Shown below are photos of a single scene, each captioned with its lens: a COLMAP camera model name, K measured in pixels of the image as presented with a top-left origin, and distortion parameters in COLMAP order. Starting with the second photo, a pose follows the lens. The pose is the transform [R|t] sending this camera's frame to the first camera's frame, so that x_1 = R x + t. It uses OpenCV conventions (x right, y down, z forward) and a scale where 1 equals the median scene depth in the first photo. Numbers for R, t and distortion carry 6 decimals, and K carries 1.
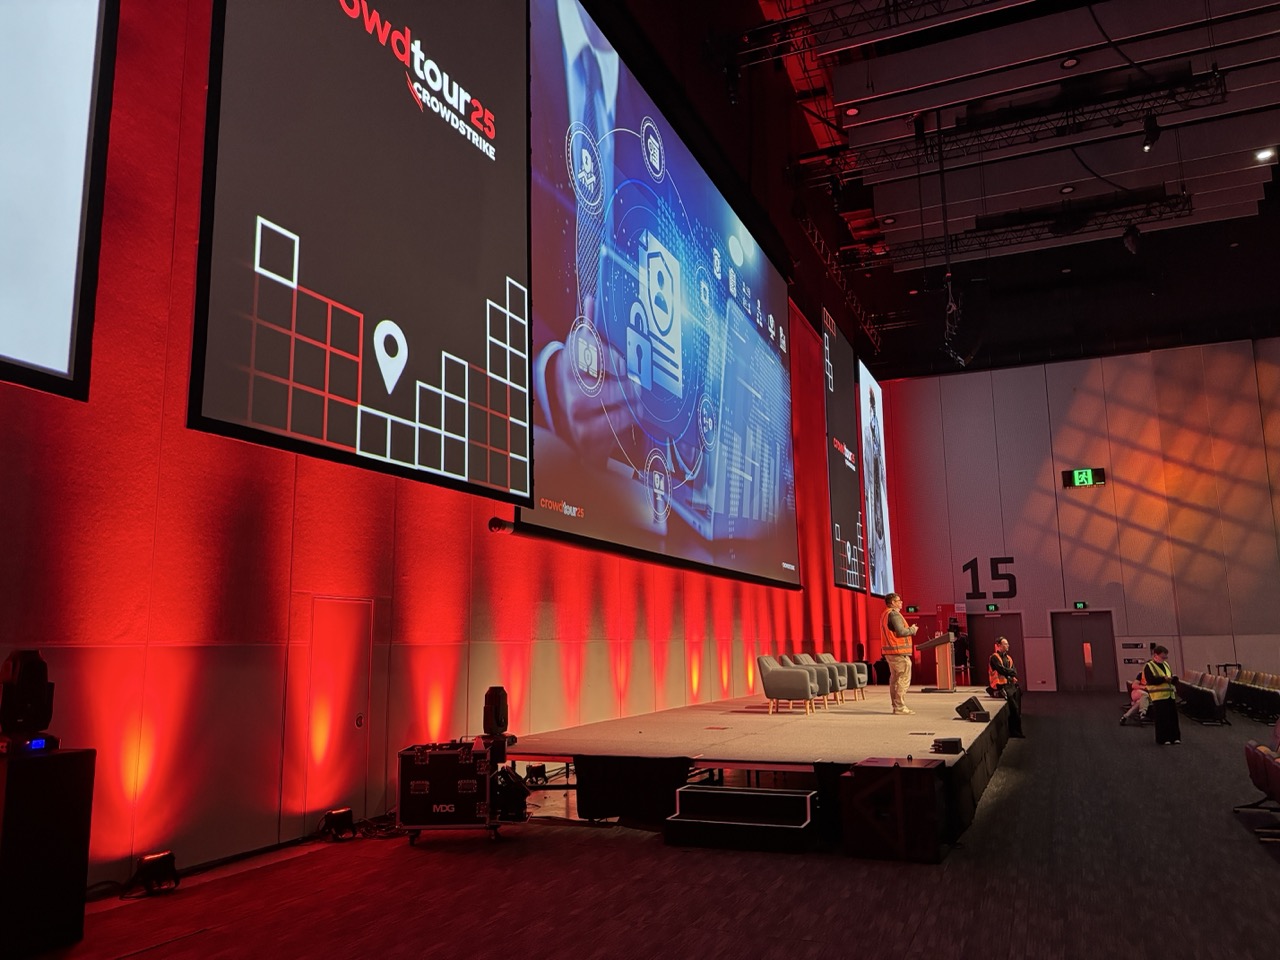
lens RADIAL K [[961.1, 0, 641.7], [0, 961.1, 483.8], [0, 0, 1]] dist [0.001970, 0.000630]
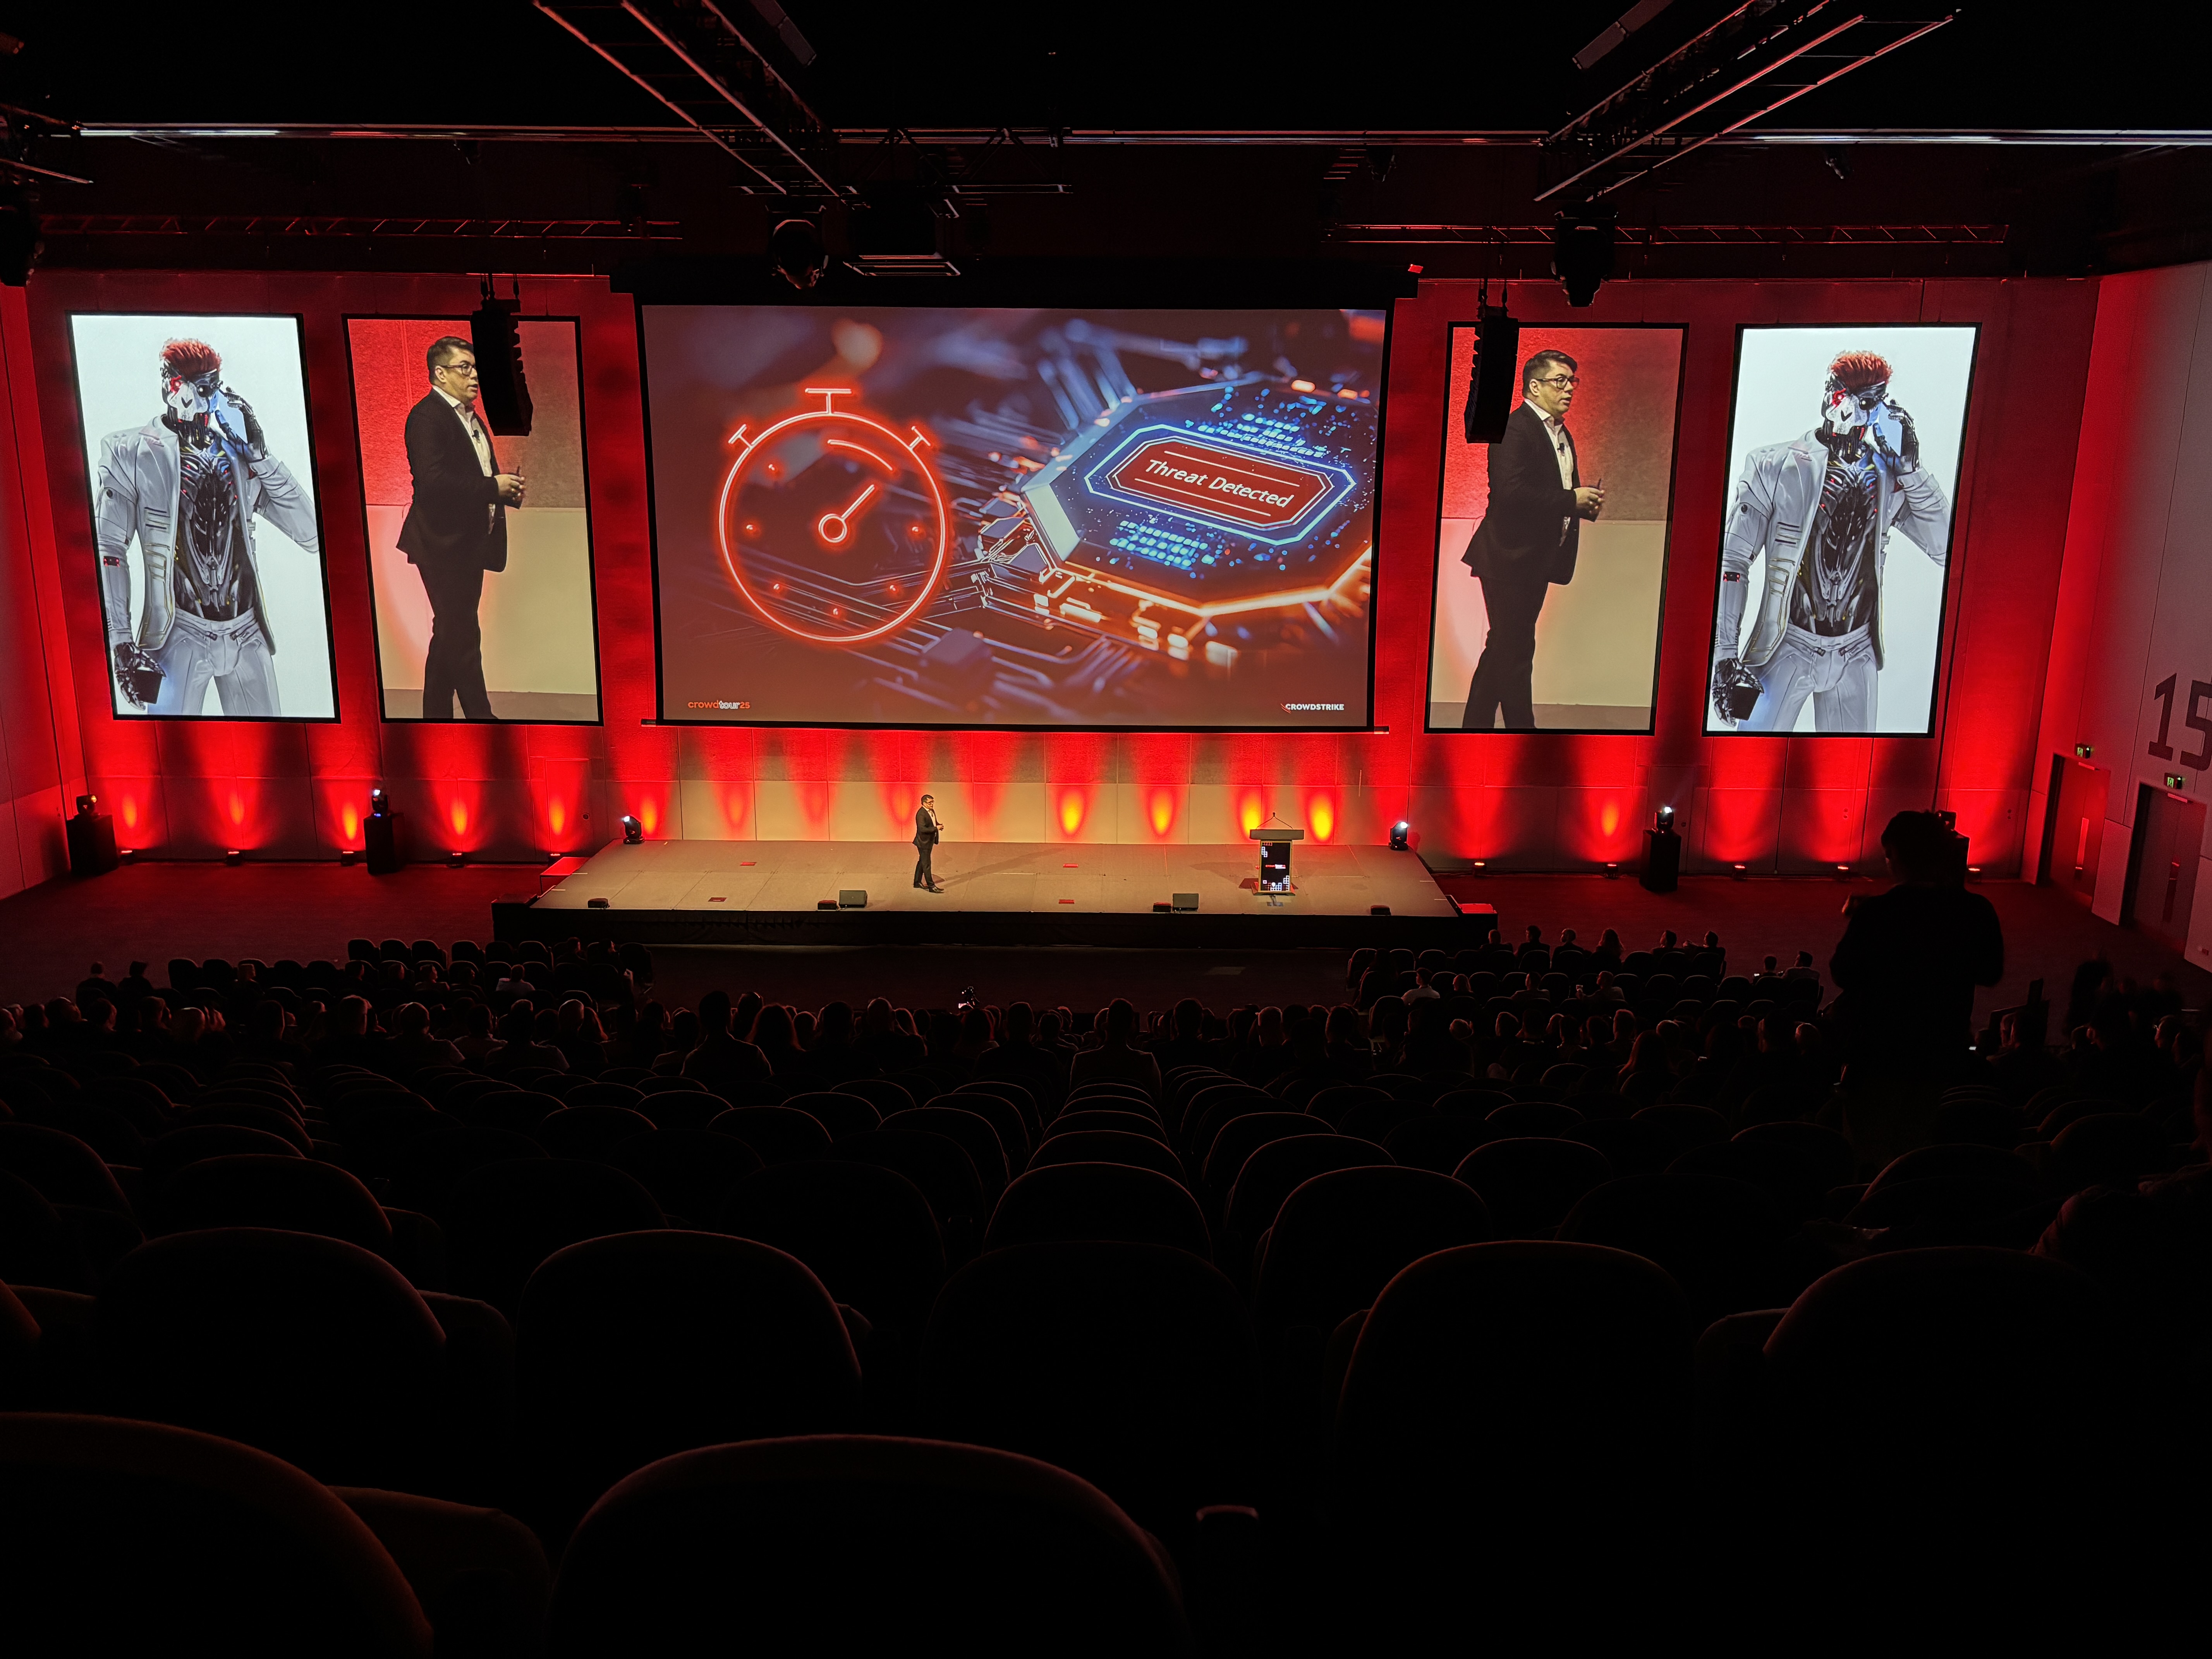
lens RADIAL K [[1660.9, 0, 1101.9], [0, 1660.9, 824.5], [0, 0, 1]] dist [0.001970, 0.000630]
pose [[0.383273, 0.233985, -0.893506, 0.910060], [0.143169, 0.940637, 0.307740, -0.185783], [0.912472, -0.245871, 0.327021, 0.226572]]
